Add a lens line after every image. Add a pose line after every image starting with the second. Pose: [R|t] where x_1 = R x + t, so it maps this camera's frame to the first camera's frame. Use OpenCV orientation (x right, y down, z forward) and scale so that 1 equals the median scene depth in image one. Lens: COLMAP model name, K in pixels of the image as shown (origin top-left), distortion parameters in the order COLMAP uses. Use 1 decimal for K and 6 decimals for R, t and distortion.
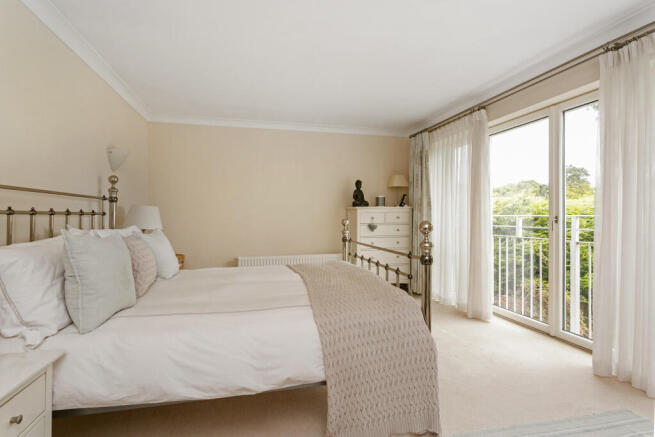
lens RADIAL K [[320.1, 0, 326.5], [0, 320.1, 215.7], [0, 0, 1]] dist [-0.001771, 0.000839]
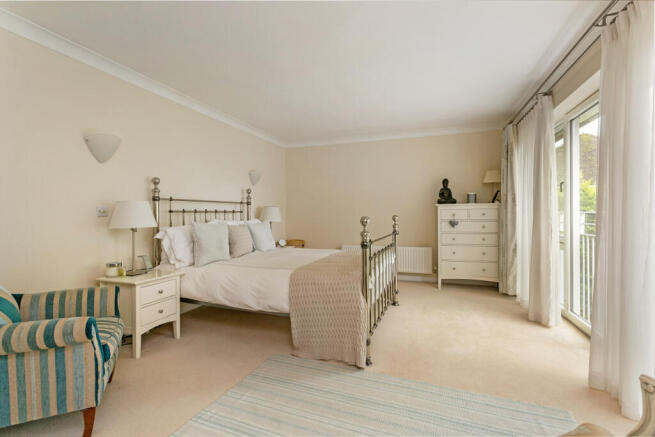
lens RADIAL K [[320.1, 0, 331.5], [0, 320.1, 217.9], [0, 0, 1]] dist [-0.001771, 0.000839]
pose [[0.828476, 0.008094, -0.559965, 0.399632], [0.002928, 0.999819, 0.018785, -0.003150], [0.560016, -0.017202, 0.828303, -0.091115]]
